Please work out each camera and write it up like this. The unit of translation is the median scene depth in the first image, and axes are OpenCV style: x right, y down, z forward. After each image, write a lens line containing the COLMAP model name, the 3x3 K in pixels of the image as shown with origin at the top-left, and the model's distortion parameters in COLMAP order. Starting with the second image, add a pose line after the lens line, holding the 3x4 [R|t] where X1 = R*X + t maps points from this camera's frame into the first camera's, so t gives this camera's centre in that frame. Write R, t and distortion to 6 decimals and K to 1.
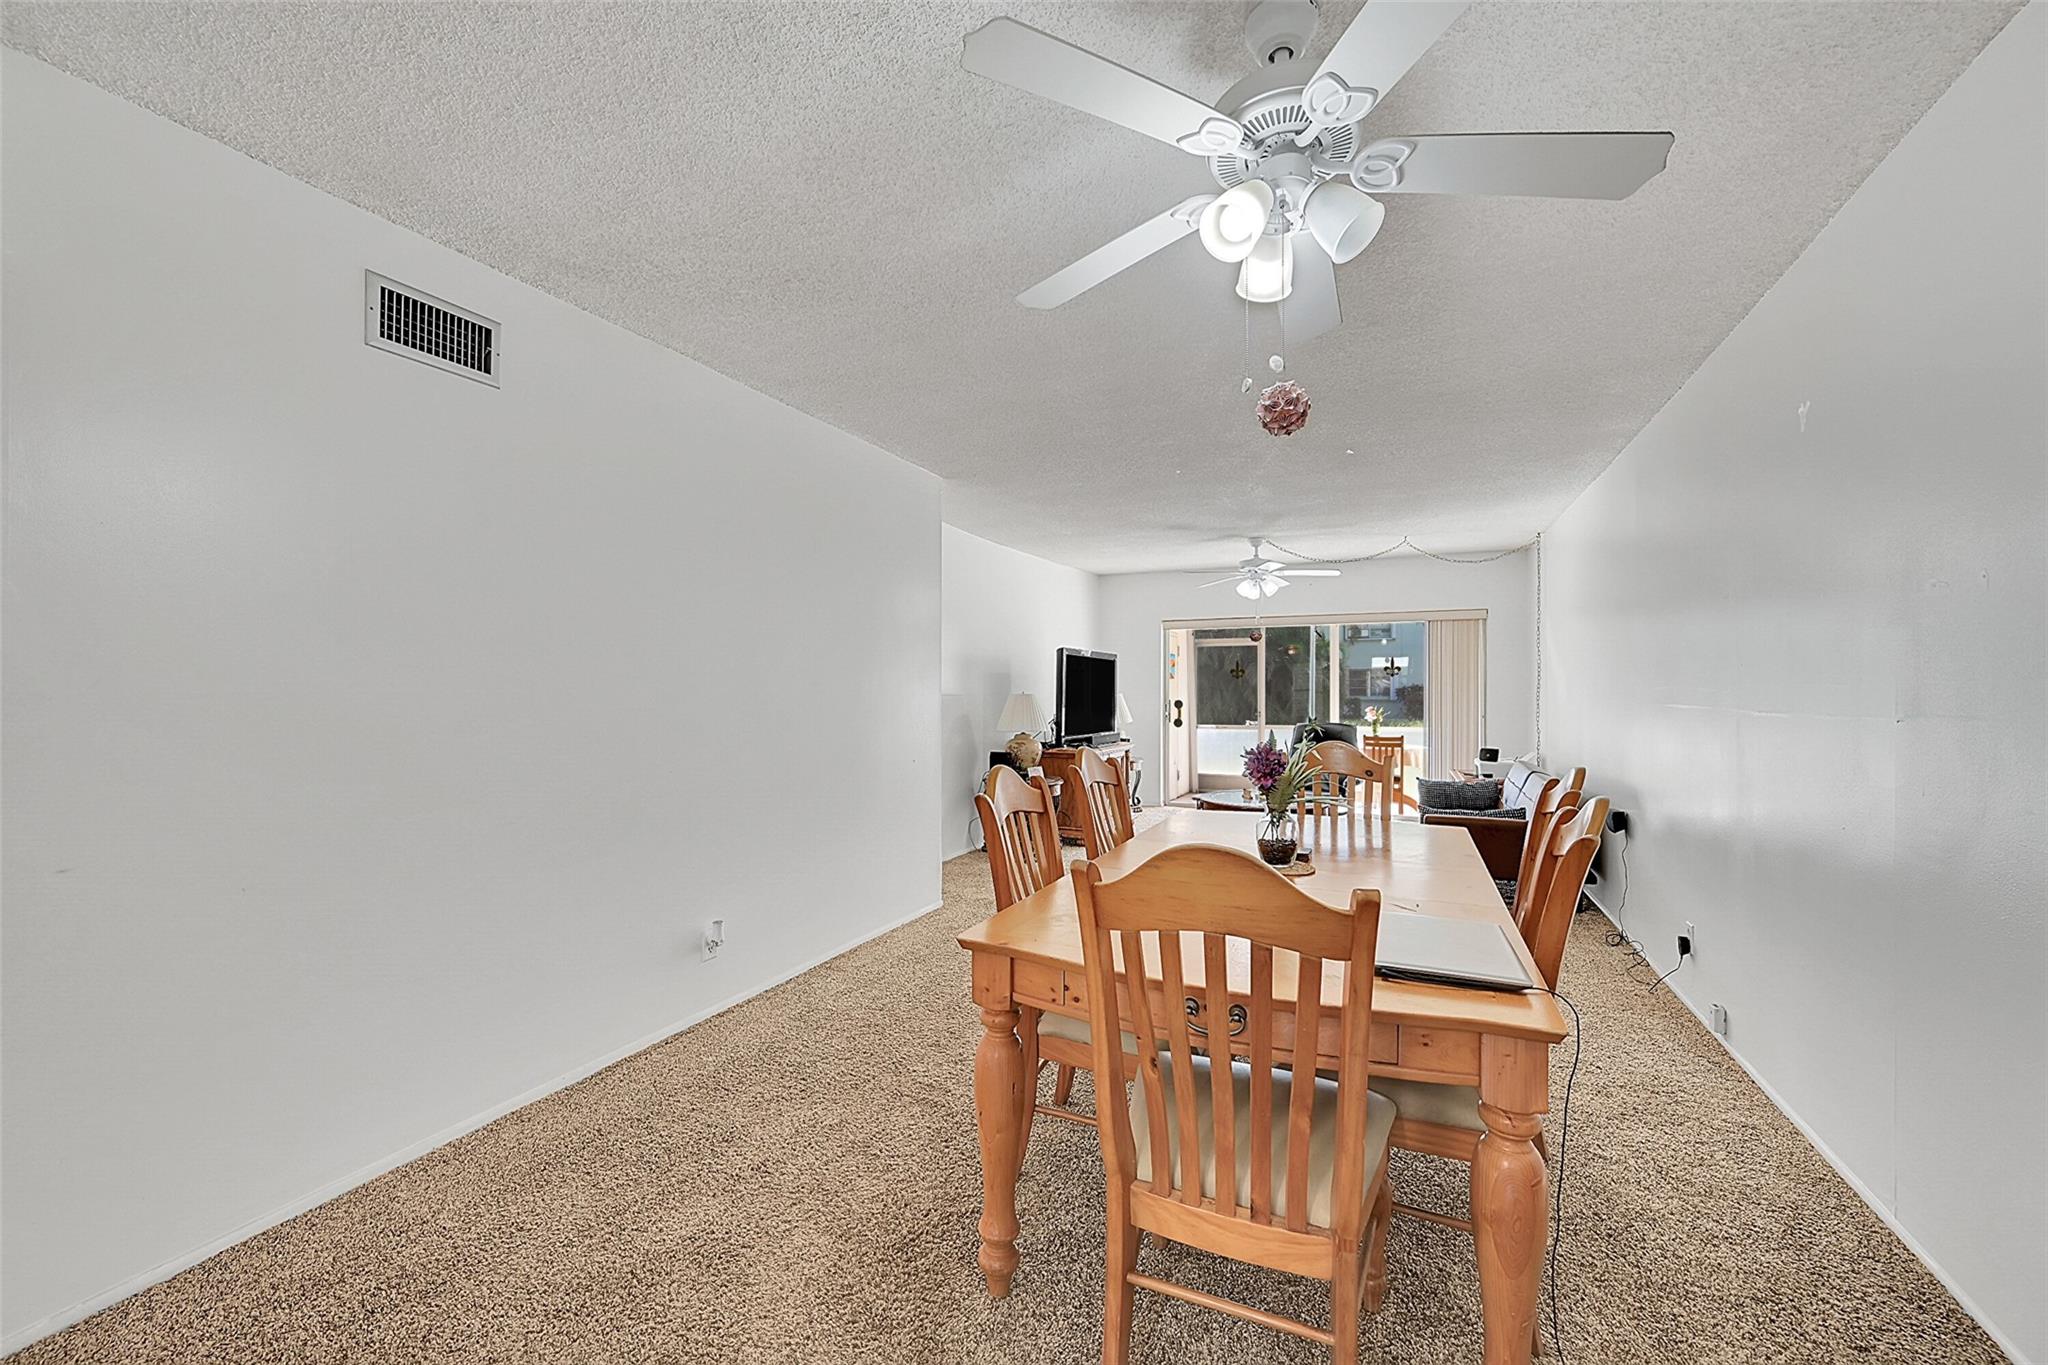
lens RADIAL K [[804.6, 0, 1010.9], [0, 804.6, 686.1], [0, 0, 1]] dist [0.001266, -0.000032]
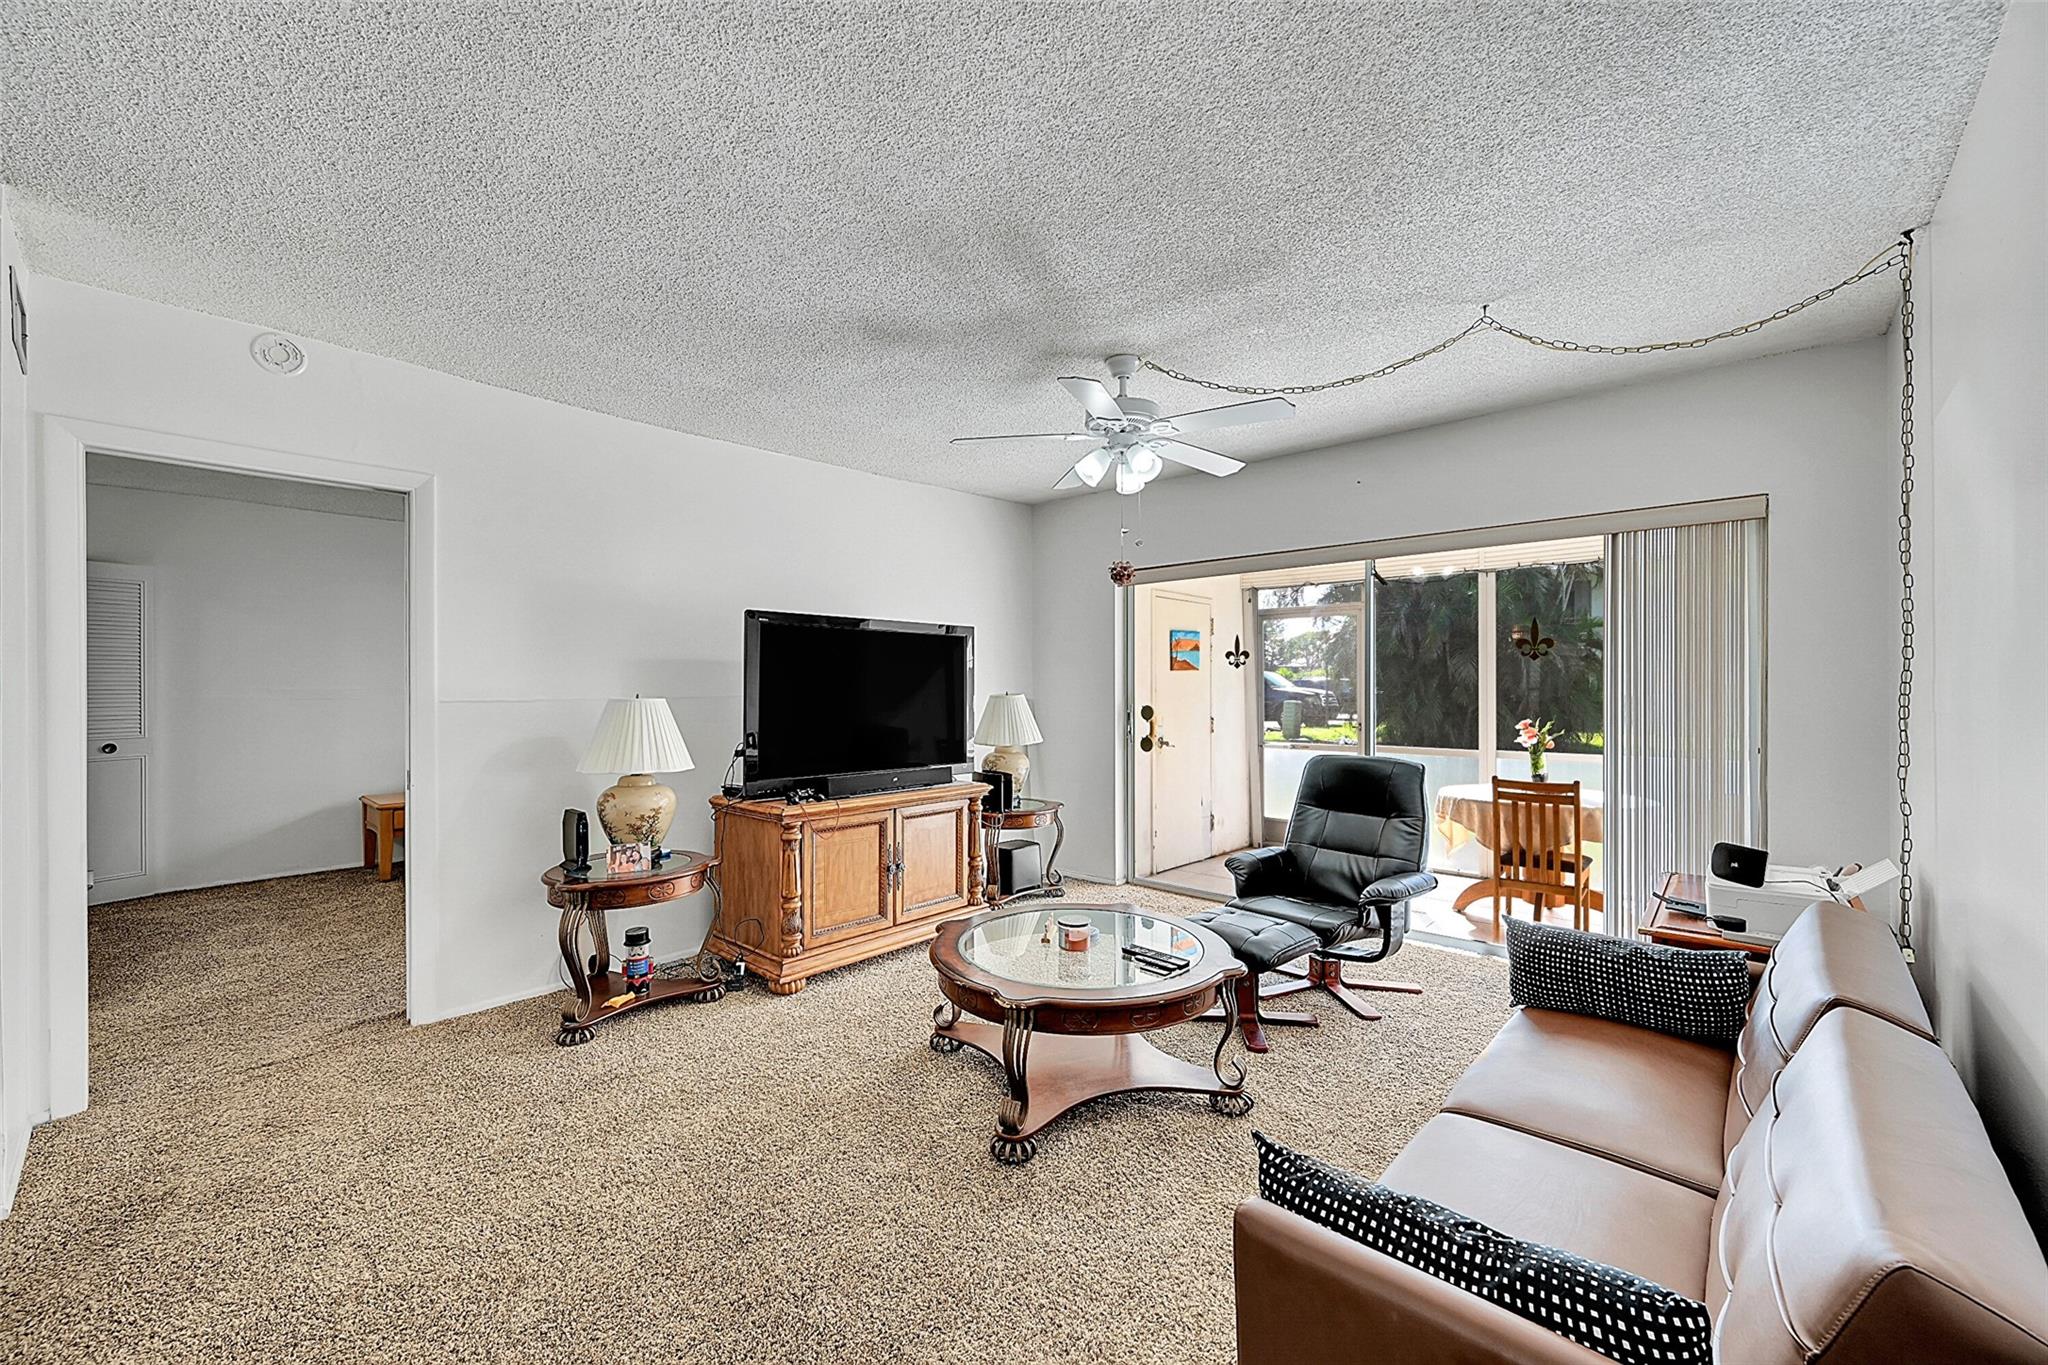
lens RADIAL K [[804.6, 0, 1017.5], [0, 804.6, 684.9], [0, 0, 1]] dist [0.001266, -0.000032]
pose [[0.958036, -0.006567, -0.286572, 0.285826], [0.007787, 0.999965, 0.003117, -0.000383], [0.286541, -0.005218, 0.958054, 0.411434]]
